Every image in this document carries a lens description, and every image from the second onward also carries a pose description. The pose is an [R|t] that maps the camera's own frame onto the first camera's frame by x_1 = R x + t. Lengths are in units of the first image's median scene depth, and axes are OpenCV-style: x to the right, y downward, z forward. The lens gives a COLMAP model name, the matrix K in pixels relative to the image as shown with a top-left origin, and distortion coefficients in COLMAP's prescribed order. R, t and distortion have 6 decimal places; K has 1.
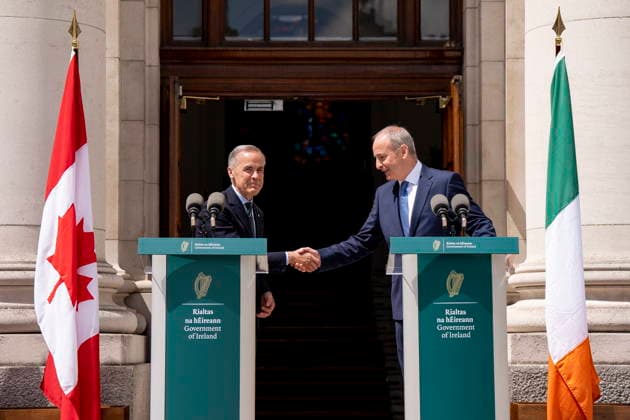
lens RADIAL K [[2833.4, 0, 315.0], [0, 2833.4, 210.0], [0, 0, 1]] dist [0.434253, 12.736820]
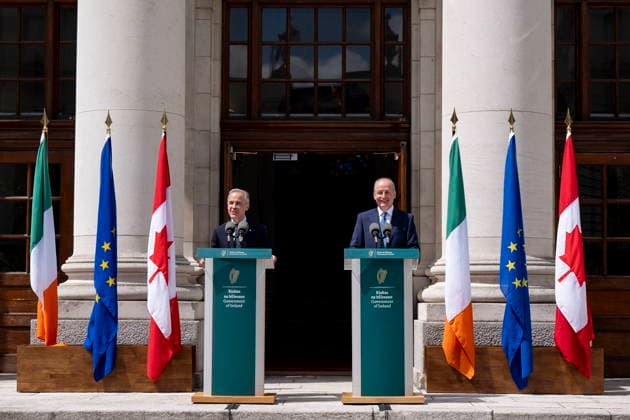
lens RADIAL K [[2833.4, 0, 315.0], [0, 2833.4, 210.0], [0, 0, 1]] dist [0.434253, 12.736820]
pose [[0.998615, 0.005956, -0.052274, 0.090505], [-0.004704, 0.999700, 0.024037, -0.050318], [0.052401, -0.023758, 0.998343, -0.650747]]
